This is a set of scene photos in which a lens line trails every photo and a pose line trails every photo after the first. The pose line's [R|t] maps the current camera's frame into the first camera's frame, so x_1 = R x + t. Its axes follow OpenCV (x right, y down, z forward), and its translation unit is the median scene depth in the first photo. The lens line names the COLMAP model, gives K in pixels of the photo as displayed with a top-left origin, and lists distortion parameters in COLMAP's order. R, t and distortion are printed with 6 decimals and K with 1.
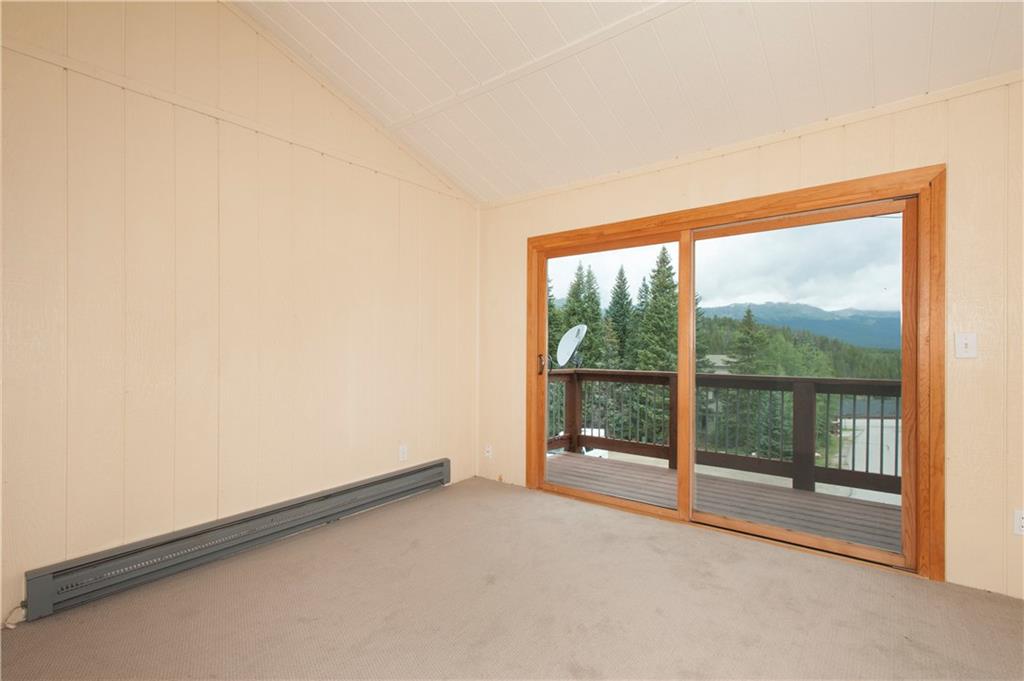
lens RADIAL K [[496.3, 0, 517.6], [0, 496.3, 349.7], [0, 0, 1]] dist [0.001352, -0.000224]
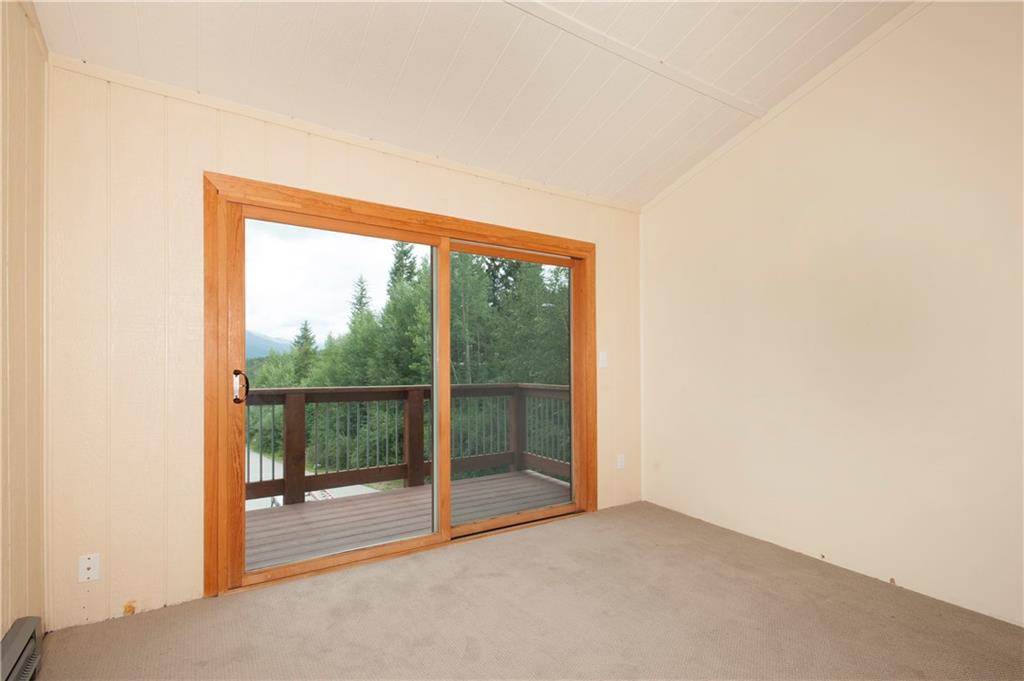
lens RADIAL K [[496.3, 0, 517.6], [0, 496.3, 349.7], [0, 0, 1]] dist [0.001352, -0.000224]
pose [[0.295419, 0.025078, 0.955039, -0.518902], [-0.000431, 0.999659, -0.026116, 0.002813], [-0.955368, 0.007304, 0.295329, 0.567932]]
